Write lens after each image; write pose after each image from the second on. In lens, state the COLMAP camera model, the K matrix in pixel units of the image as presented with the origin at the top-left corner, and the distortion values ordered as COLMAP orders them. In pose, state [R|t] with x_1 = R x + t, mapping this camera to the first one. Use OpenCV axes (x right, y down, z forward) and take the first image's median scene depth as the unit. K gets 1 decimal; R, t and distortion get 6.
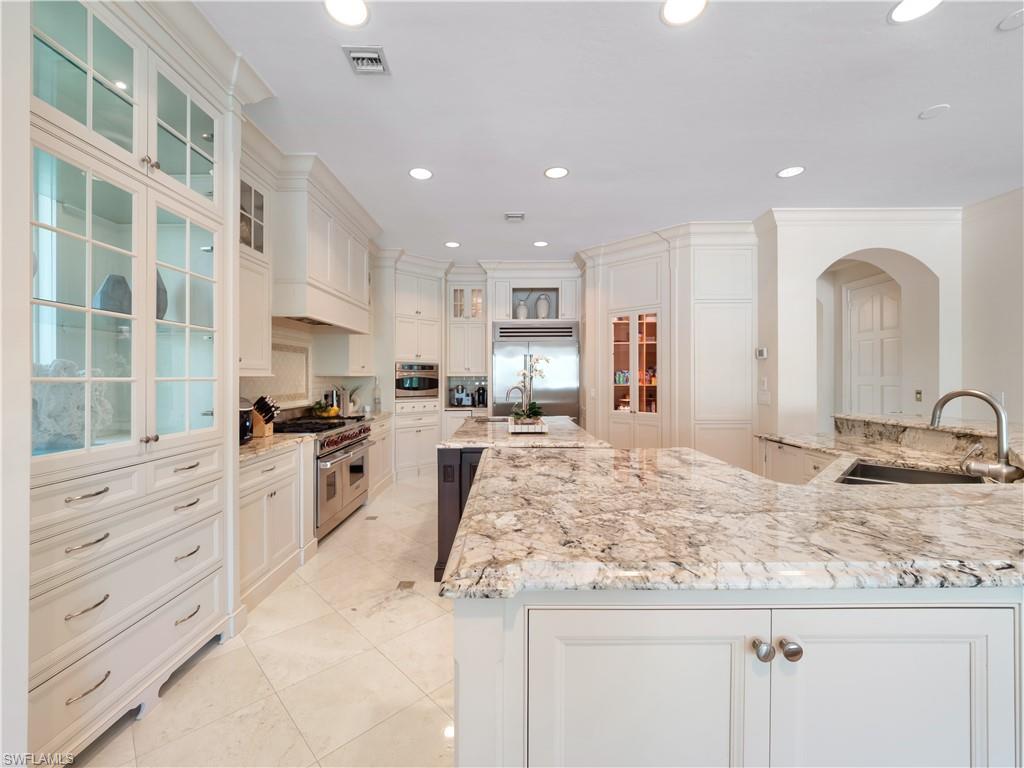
lens RADIAL K [[435.4, 0, 501.0], [0, 435.4, 377.3], [0, 0, 1]] dist [-0.001746, -0.000784]
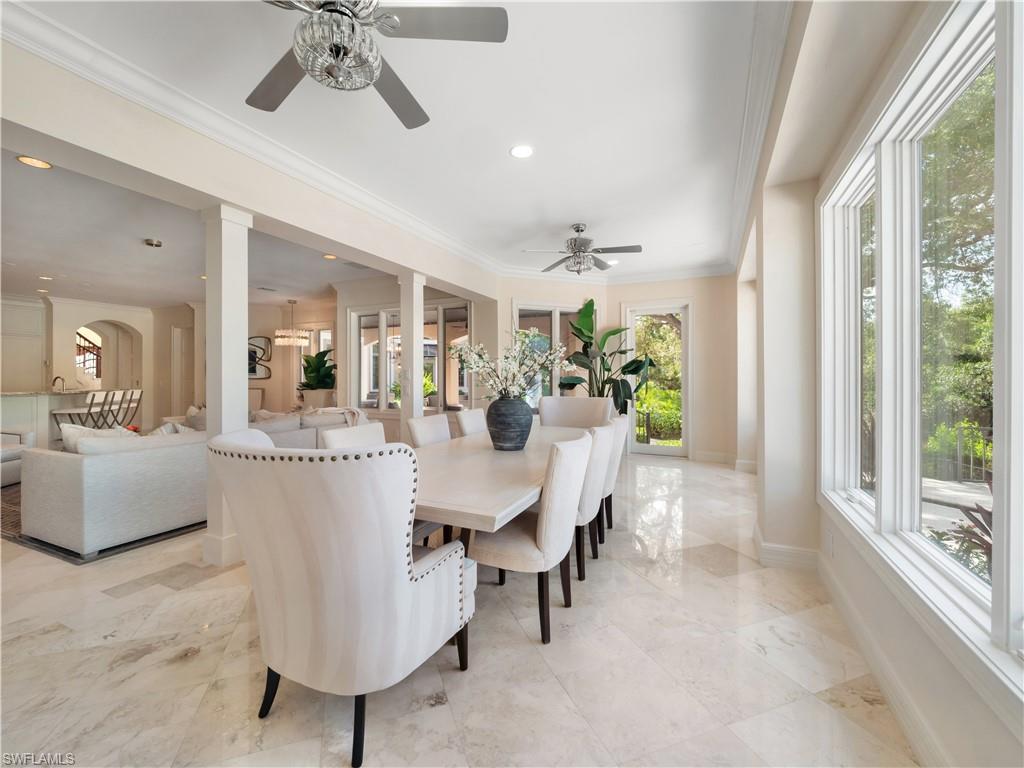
lens RADIAL K [[435.4, 0, 501.0], [0, 435.4, 377.3], [0, 0, 1]] dist [-0.001746, -0.000784]
pose [[0.423611, 0.003202, 0.905839, -0.268072], [-0.003833, 0.999991, -0.001743, 0.007363], [-0.905836, -0.002734, 0.423619, -1.397082]]
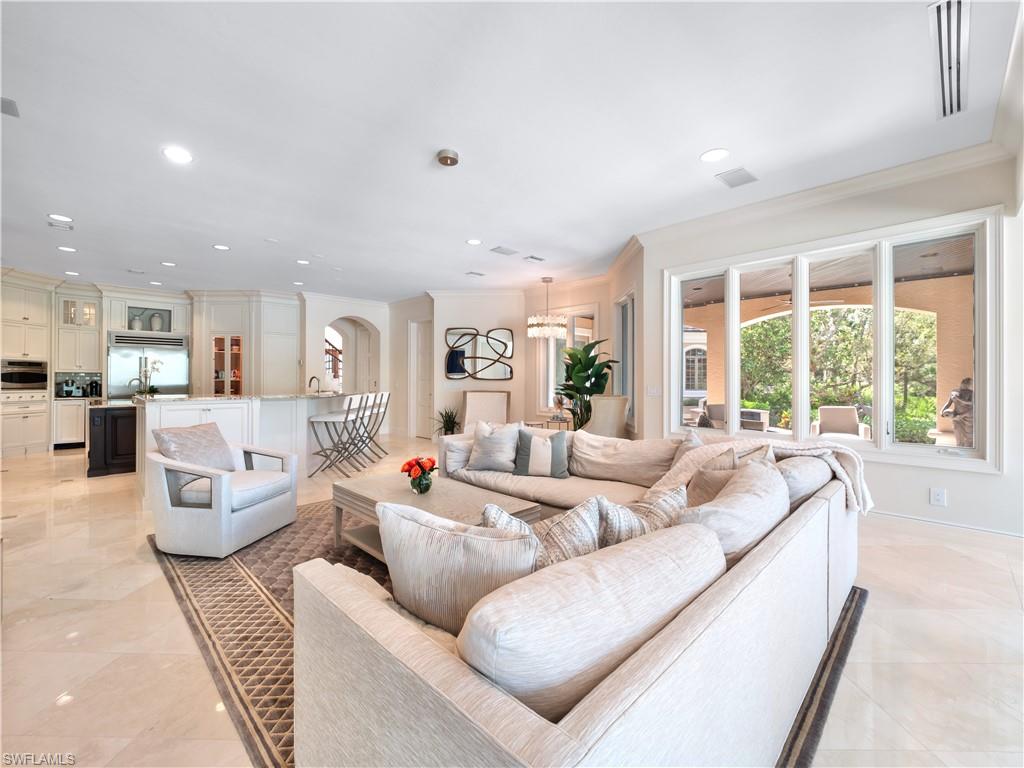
lens RADIAL K [[435.4, 0, 501.0], [0, 435.4, 377.3], [0, 0, 1]] dist [-0.001746, -0.000784]
pose [[0.715225, 0.009480, 0.698830, -0.088728], [-0.004931, 0.999952, -0.008518, 0.017435], [-0.698877, 0.002646, 0.715237, -0.780520]]
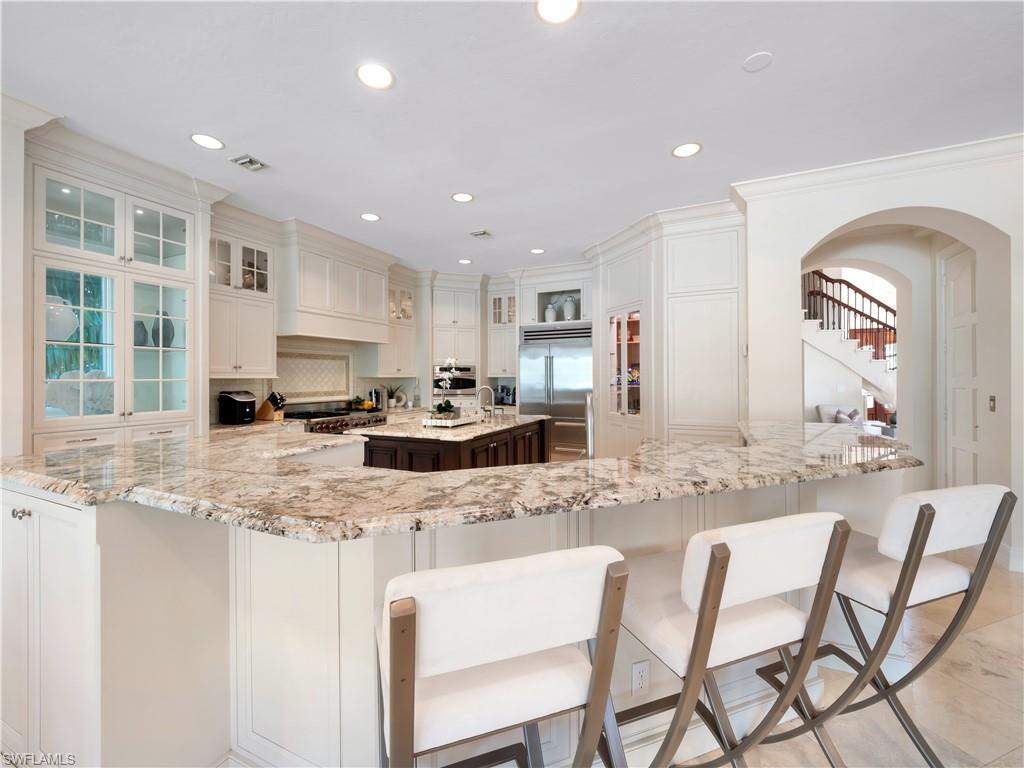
lens RADIAL K [[435.4, 0, 501.0], [0, 435.4, 377.3], [0, 0, 1]] dist [-0.001746, -0.000784]
pose [[0.906655, -0.001815, -0.421870, 0.405686], [0.001641, 0.999998, -0.000775, -0.001107], [0.421871, 0.000010, 0.906656, 0.009966]]
